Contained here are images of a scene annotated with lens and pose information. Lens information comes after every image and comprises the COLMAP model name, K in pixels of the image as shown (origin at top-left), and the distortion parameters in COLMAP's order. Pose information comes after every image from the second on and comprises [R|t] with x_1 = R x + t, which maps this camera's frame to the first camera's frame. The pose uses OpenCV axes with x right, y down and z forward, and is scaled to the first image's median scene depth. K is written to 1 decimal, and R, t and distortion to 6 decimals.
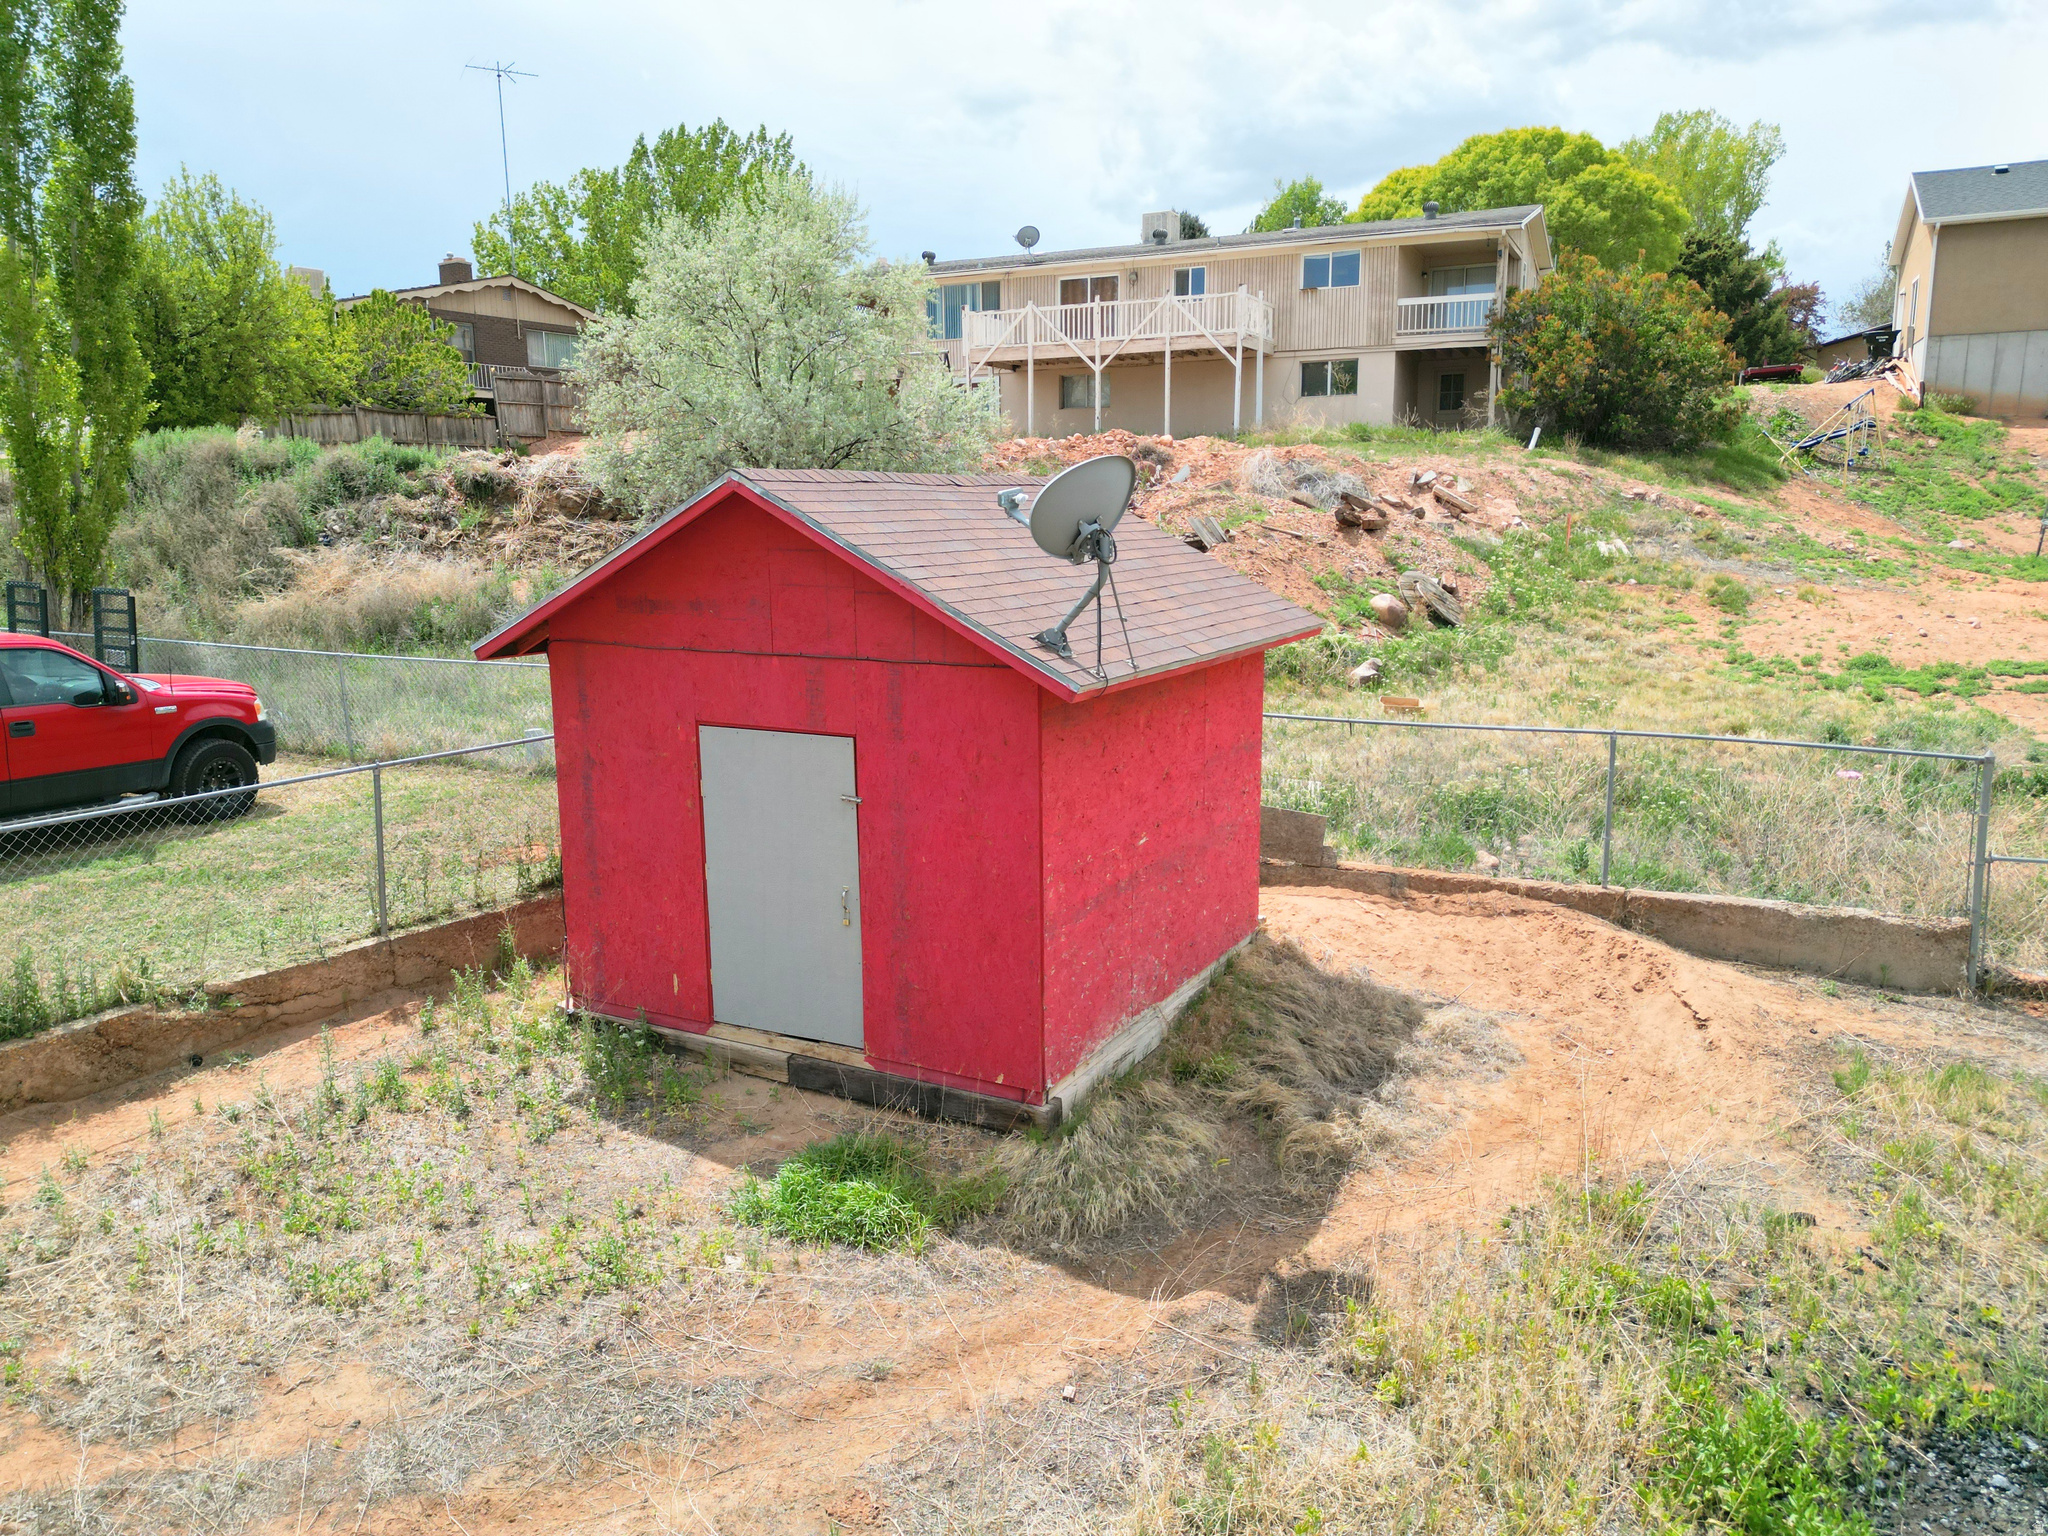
lens RADIAL K [[1435.0, 0, 1030.2], [0, 1435.0, 766.3], [0, 0, 1]] dist [0.078460, -0.074464]
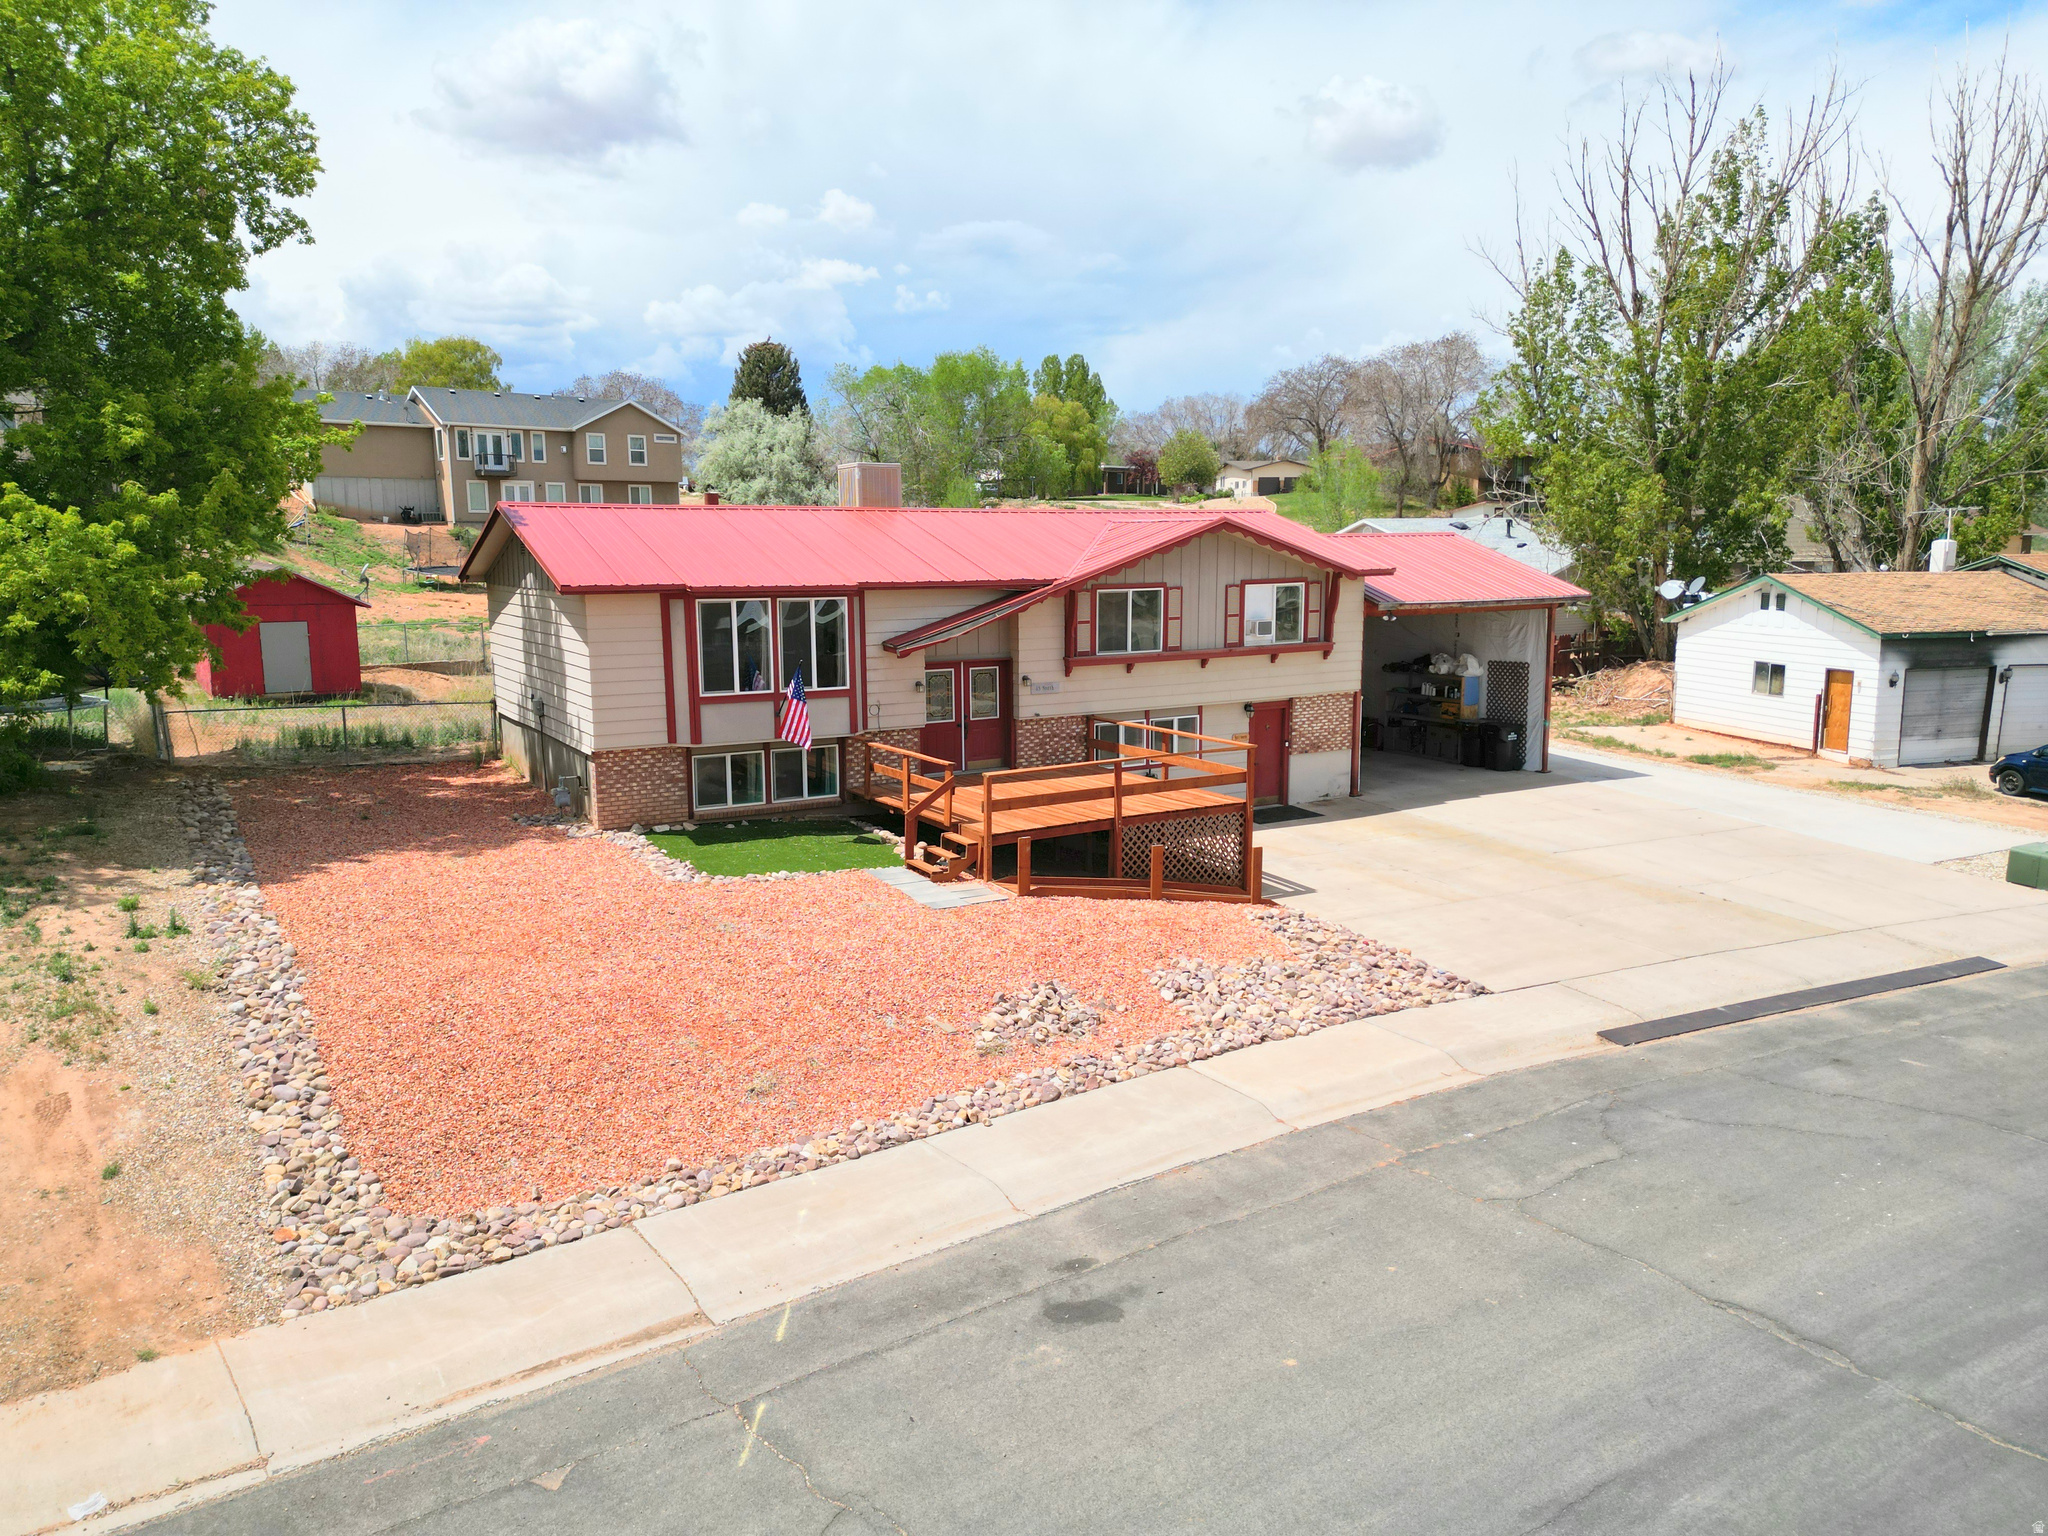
lens RADIAL K [[1435.0, 0, 1027.6], [0, 1435.0, 759.3], [0, 0, 1]] dist [0.078460, -0.074464]
pose [[0.448301, -0.129998, 0.884379, -0.895702], [0.157213, 0.985413, 0.065157, 0.130817], [-0.879949, 0.109826, 0.462199, -0.867958]]
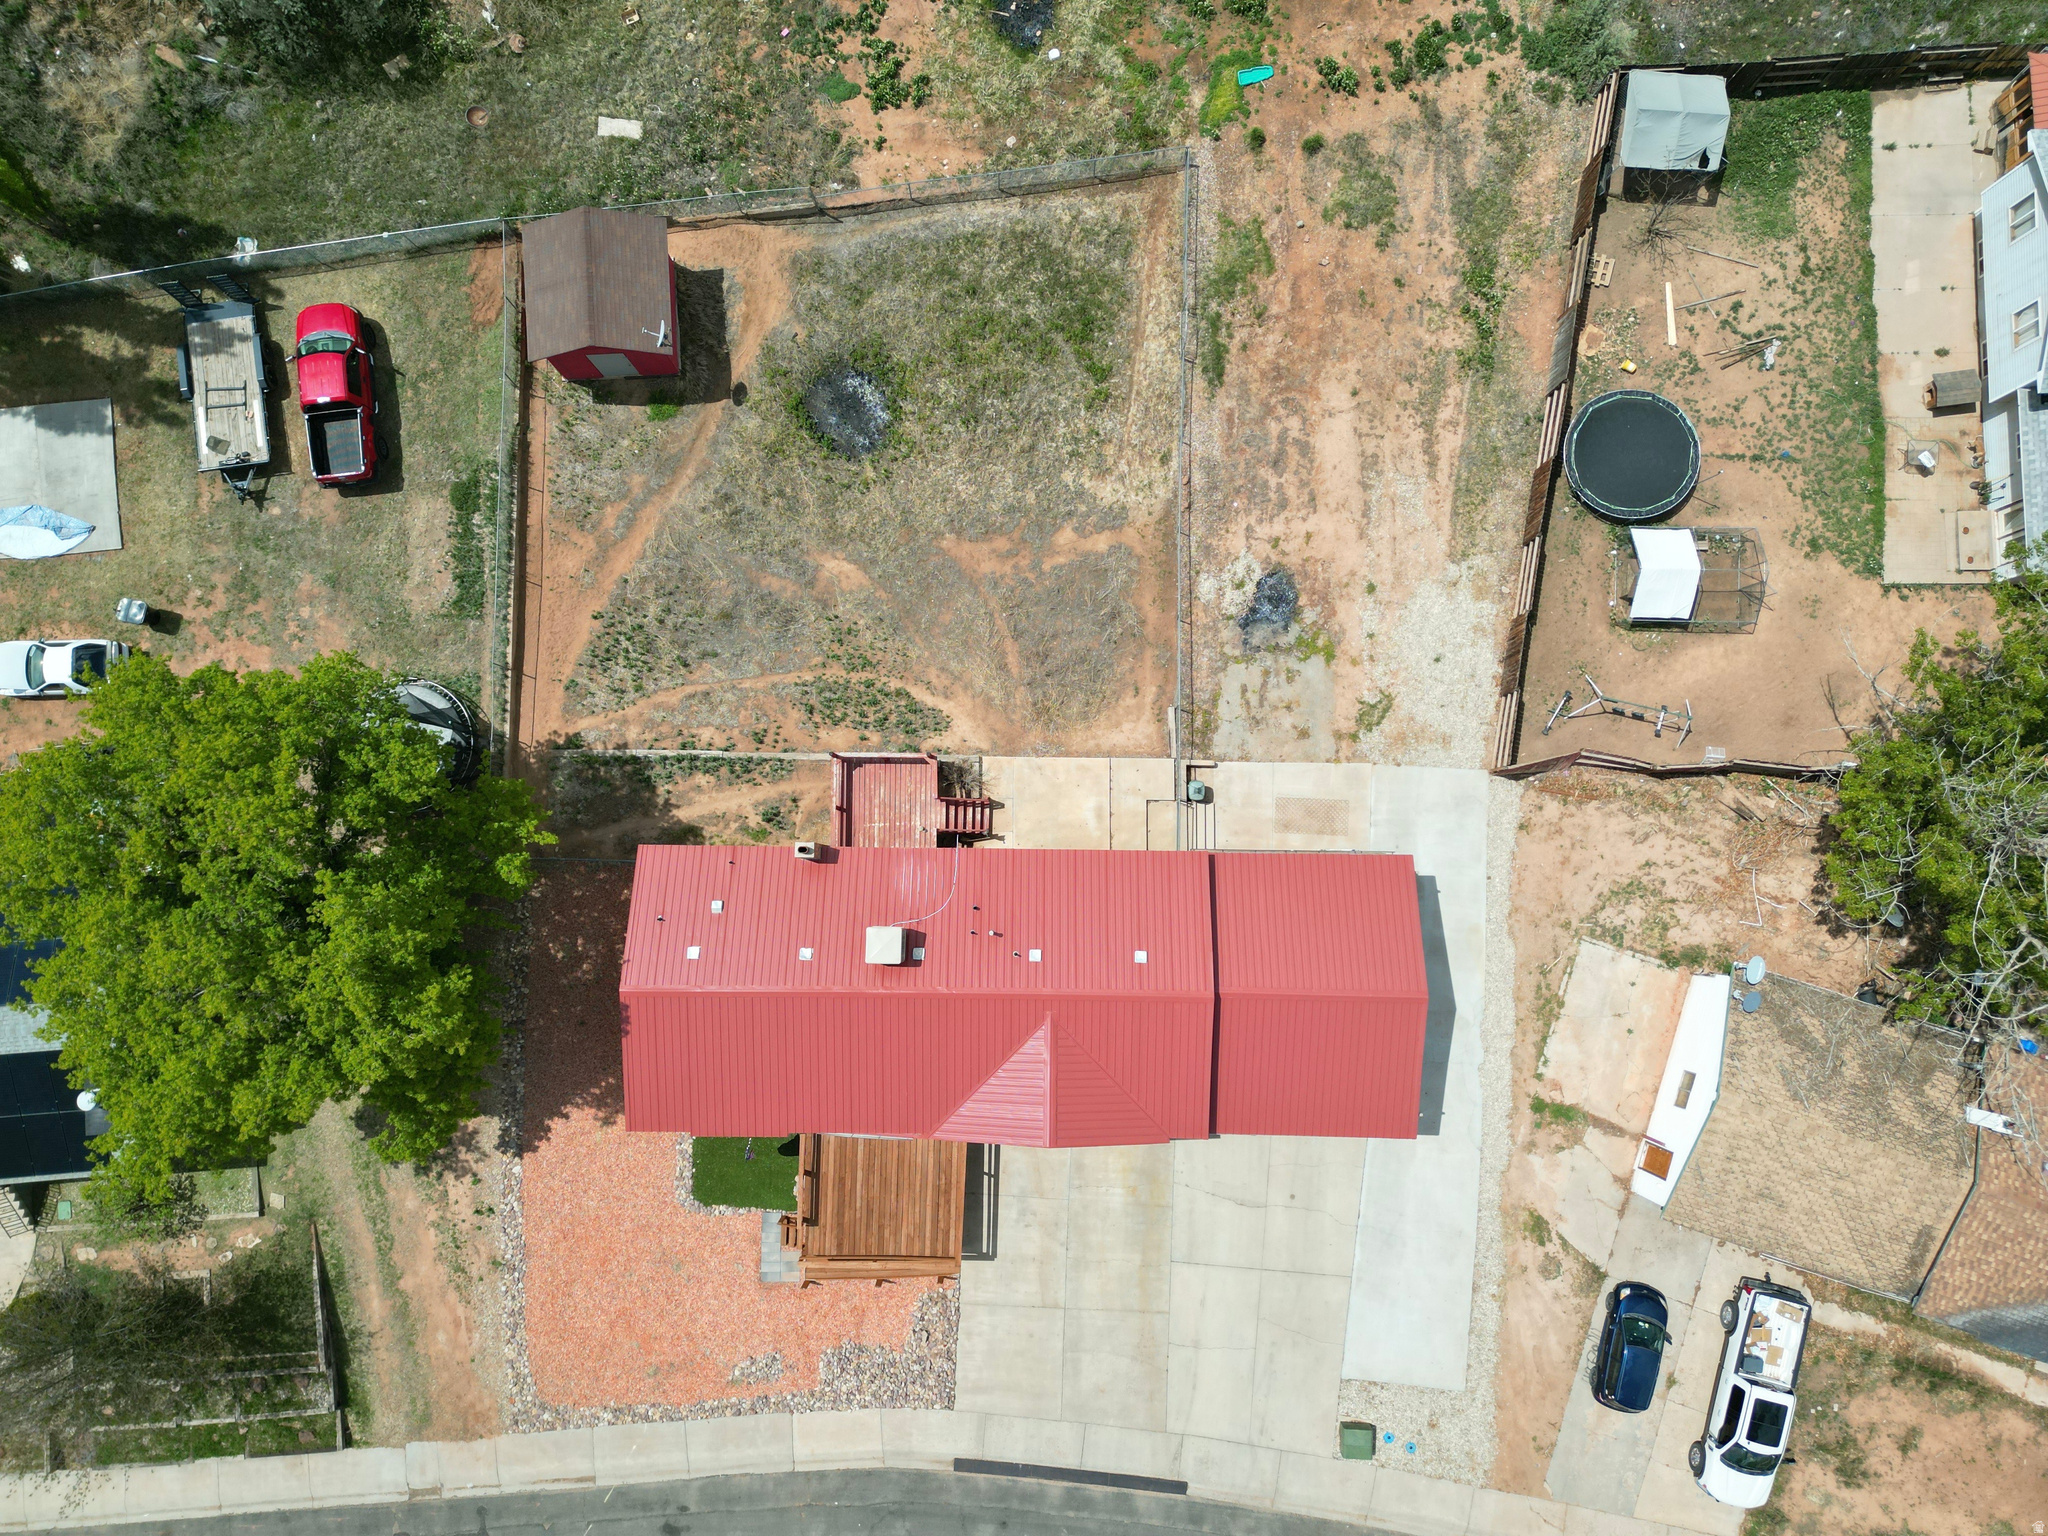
lens RADIAL K [[1435.0, 0, 1027.9], [0, 1435.0, 782.8], [0, 0, 1]] dist [0.078460, -0.074464]
pose [[0.852058, -0.521775, 0.041812, 0.025394], [0.093370, 0.230098, 0.968678, -1.247280], [-0.515053, -0.821465, 0.244775, -0.631876]]
